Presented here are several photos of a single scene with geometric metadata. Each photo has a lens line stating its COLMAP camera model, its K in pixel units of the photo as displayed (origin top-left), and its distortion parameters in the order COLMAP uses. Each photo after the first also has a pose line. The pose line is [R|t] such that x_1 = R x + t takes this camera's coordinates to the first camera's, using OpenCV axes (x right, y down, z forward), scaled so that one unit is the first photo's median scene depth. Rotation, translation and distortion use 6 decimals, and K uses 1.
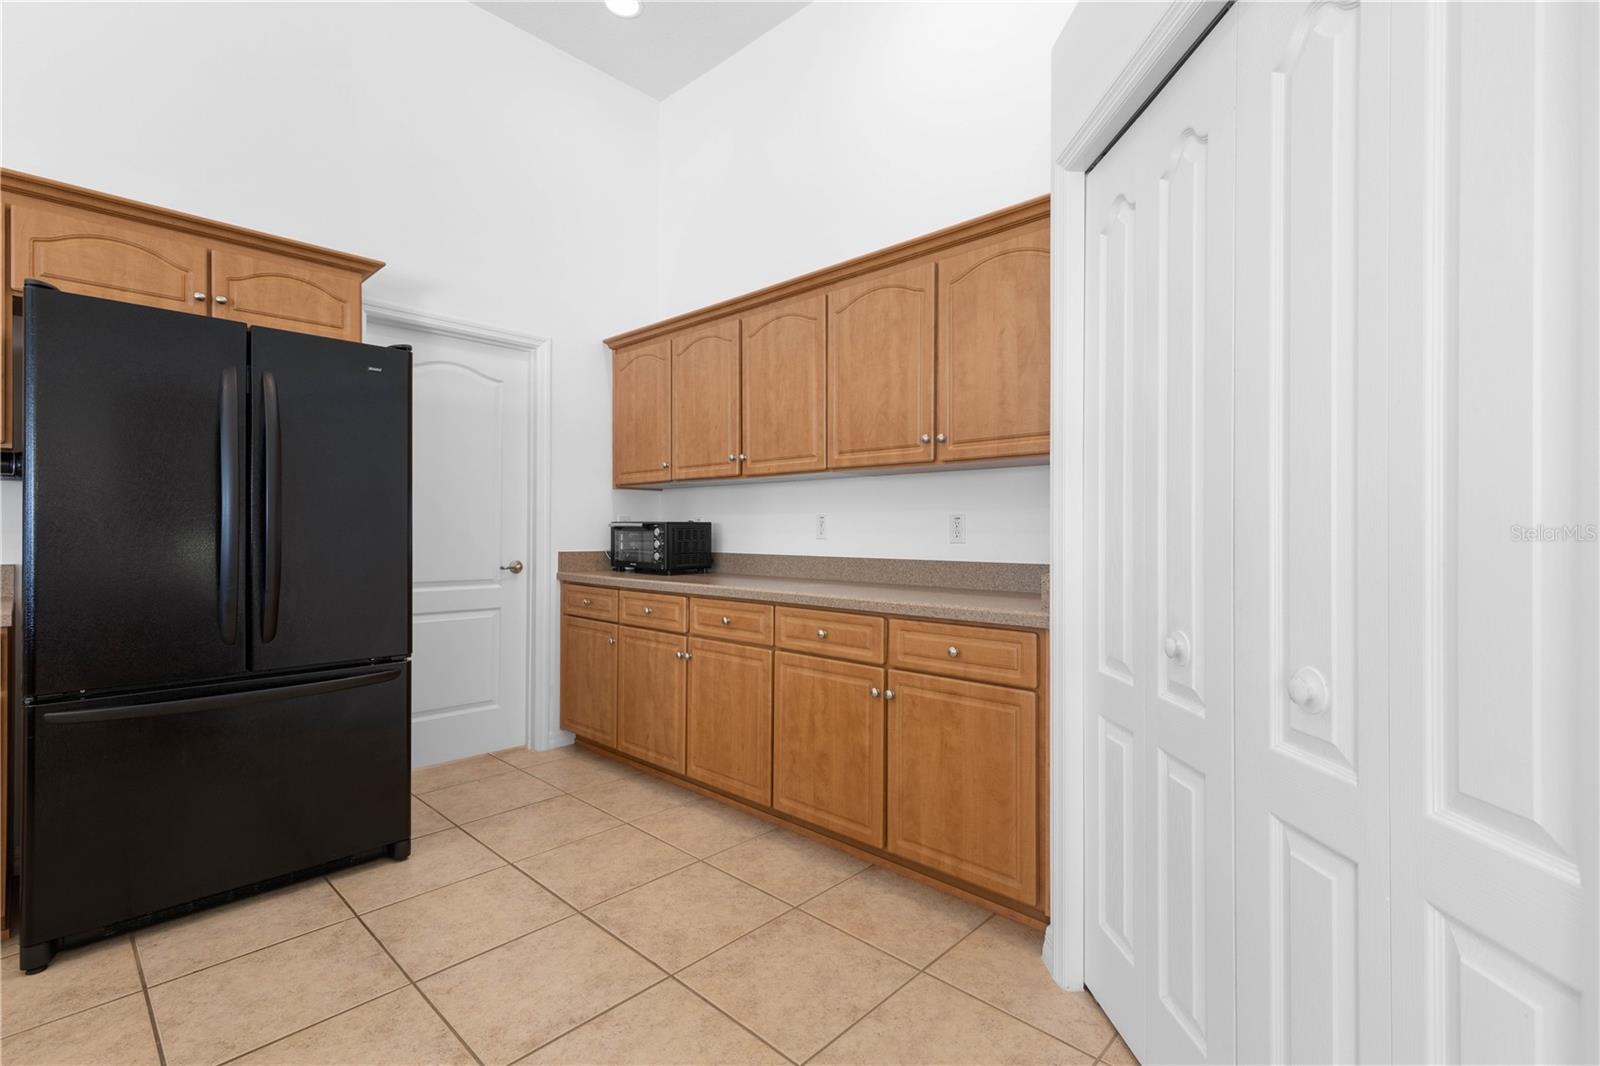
lens RADIAL K [[716.6, 0, 822.7], [0, 716.6, 529.6], [0, 0, 1]] dist [0.008621, -0.001663]
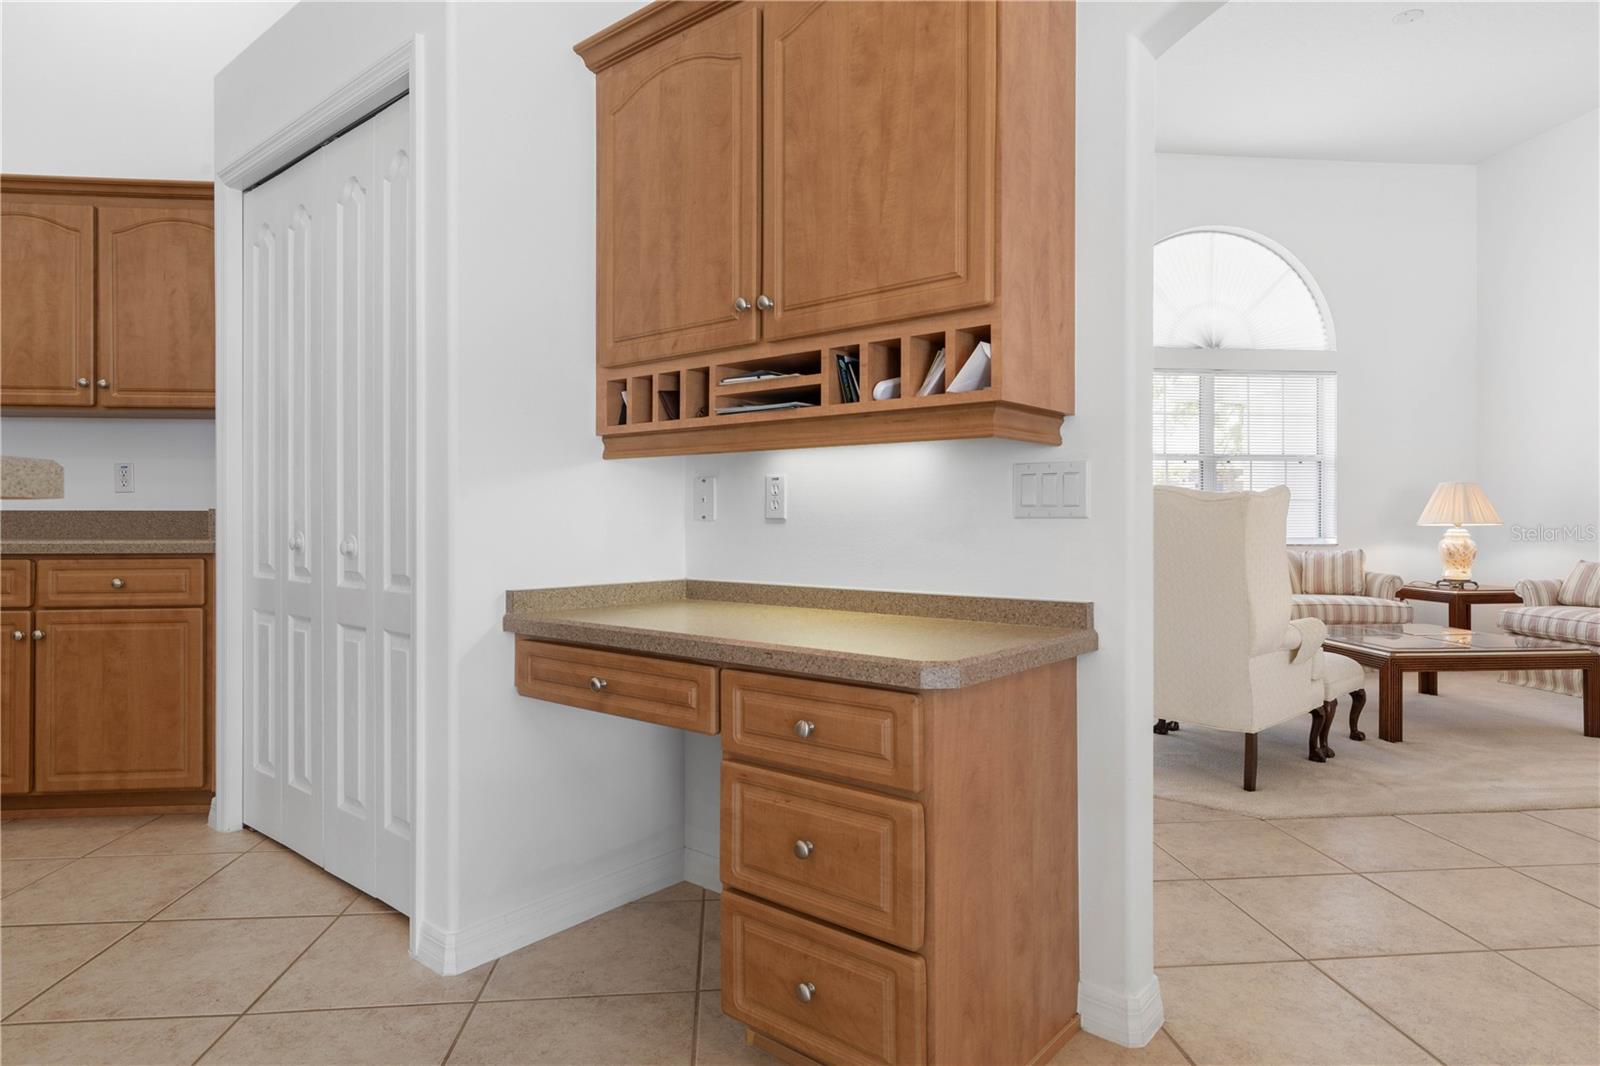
lens RADIAL K [[906.4, 0, 805.3], [0, 906.4, 518.5], [0, 0, 1]] dist [0.007524, 0.001906]
pose [[0.681648, -0.002230, 0.731676, -0.102156], [-0.000646, 0.999993, 0.003650, 0.058024], [-0.731680, -0.002960, 0.681642, -0.613905]]
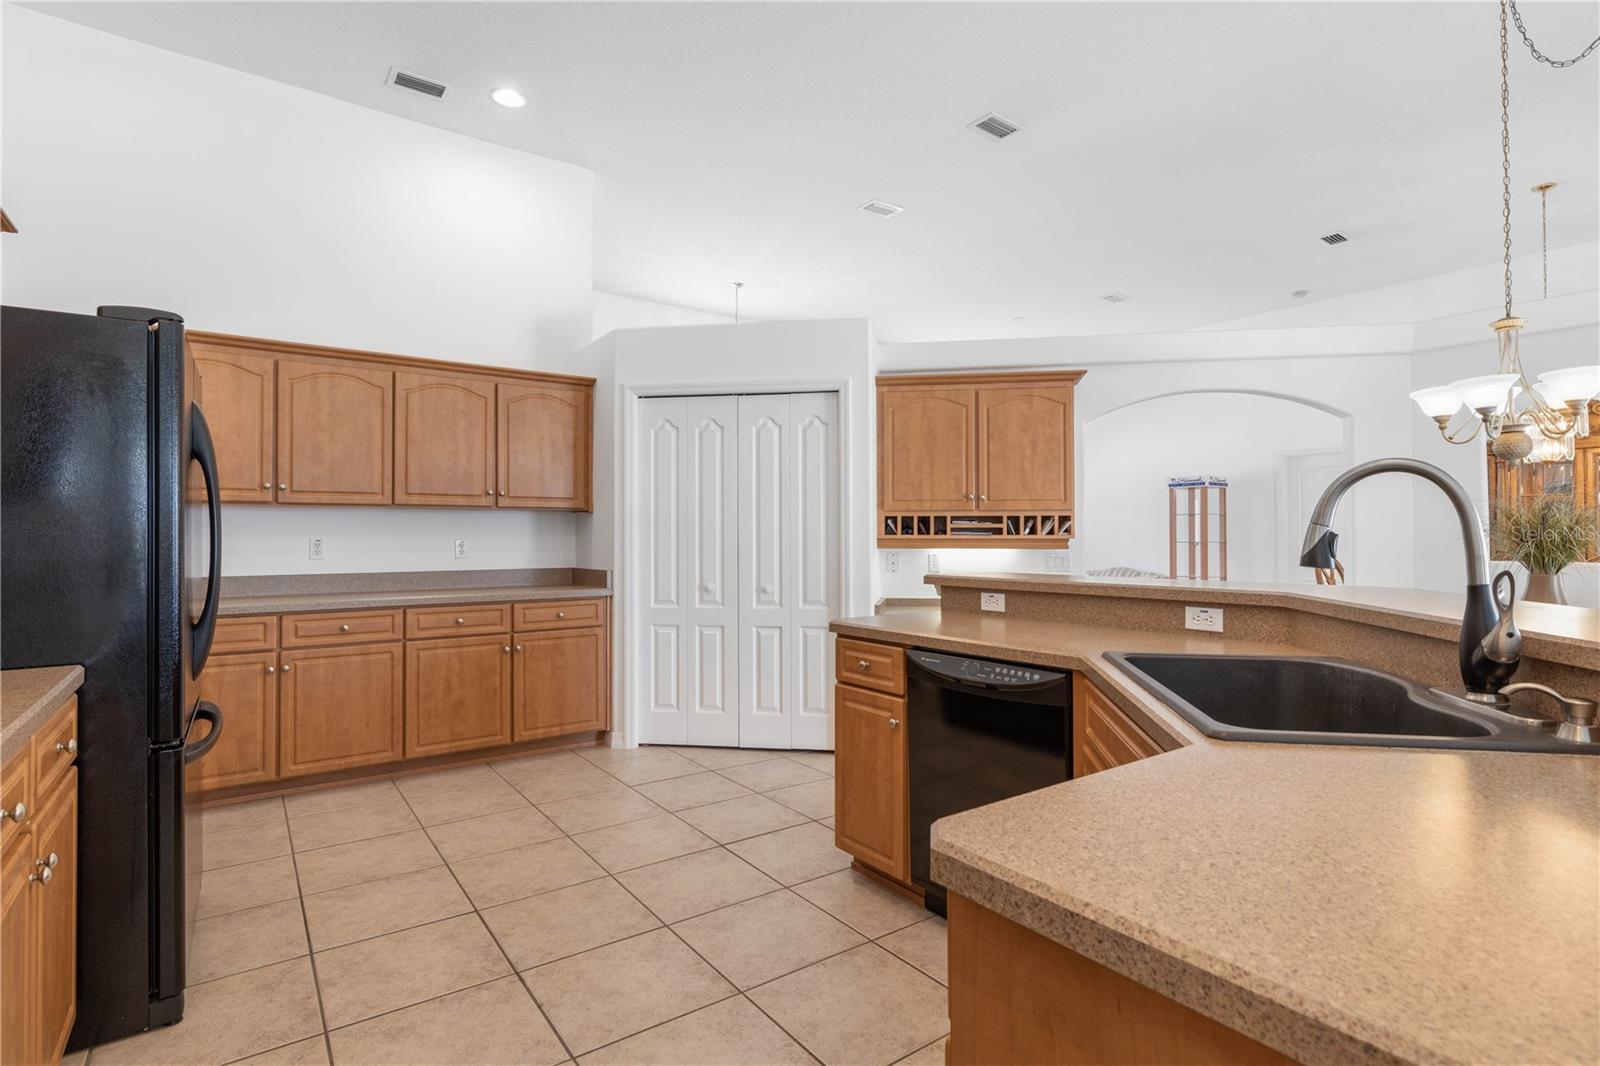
lens RADIAL K [[778.0, 0, 805.7], [0, 778.0, 530.8], [0, 0, 1]] dist [-0.005187, 0.000875]
pose [[0.208520, 0.003389, 0.978012, -1.458968], [0.002242, 0.999990, -0.003944, -0.035719], [-0.978016, 0.003015, 0.208510, -0.042788]]
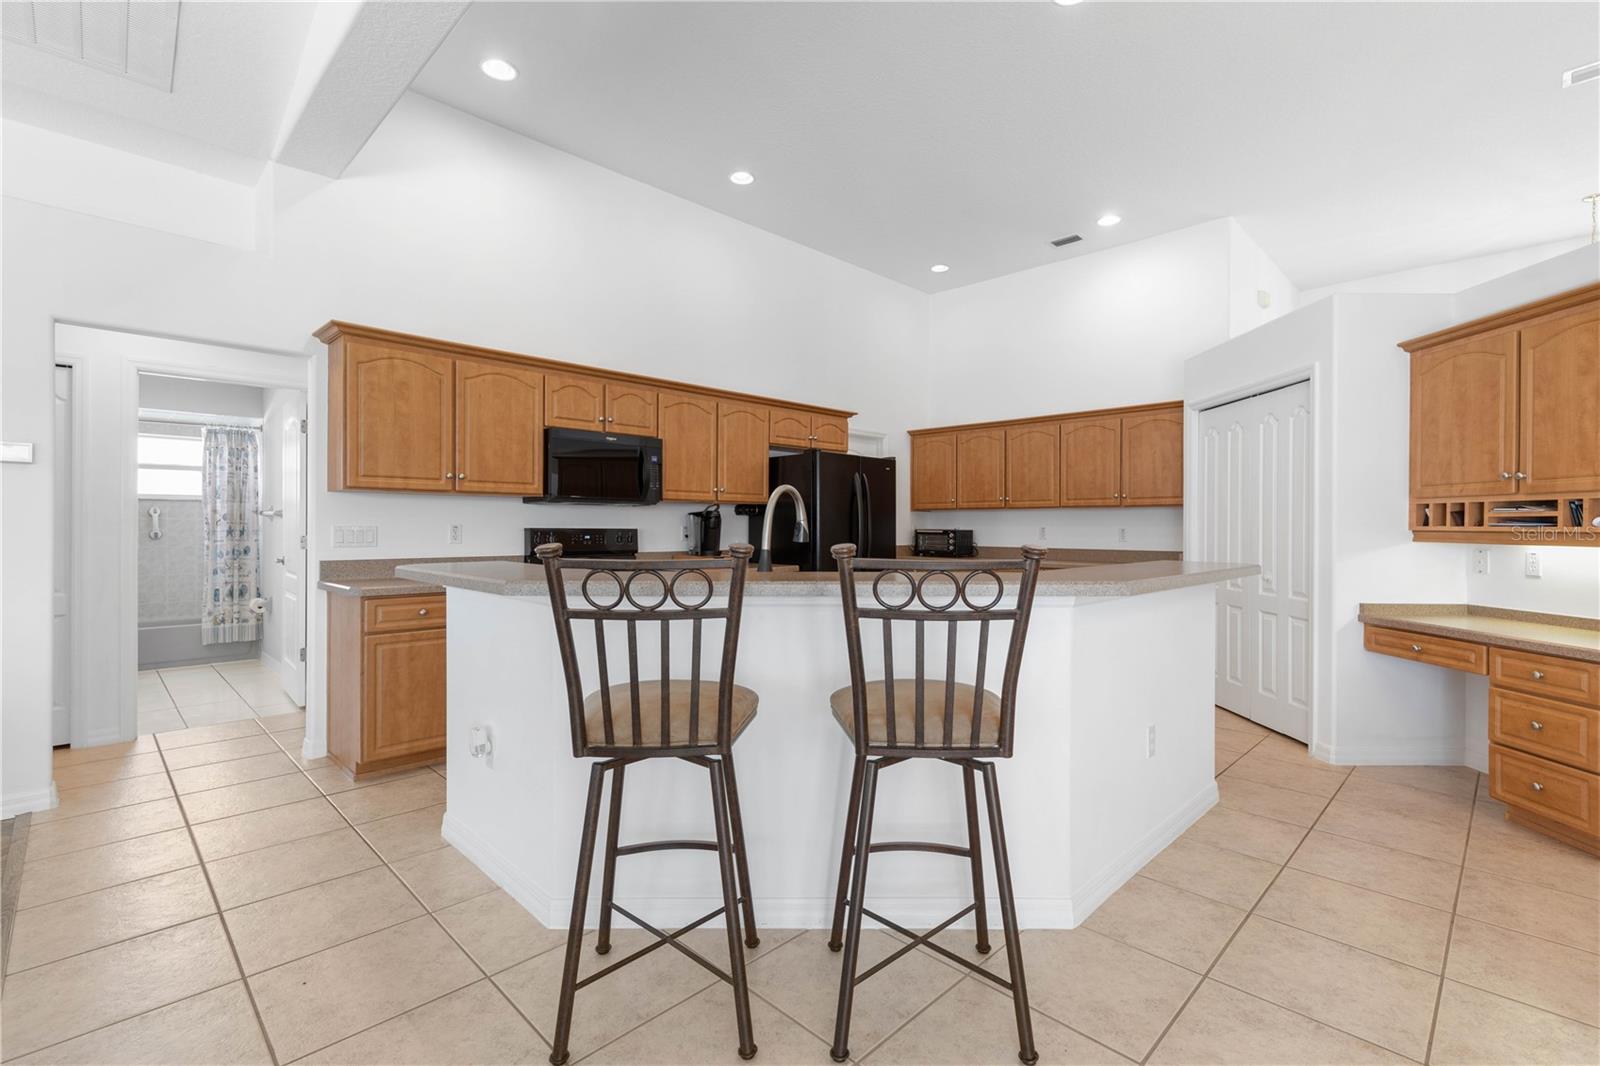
lens RADIAL K [[716.6, 0, 824.4], [0, 716.6, 531.0], [0, 0, 1]] dist [0.008621, -0.001663]
pose [[0.999512, 0.001988, -0.031177, -0.744337], [-0.001772, 0.999974, 0.006954, -0.030822], [0.031190, -0.006895, 0.999490, -1.368628]]
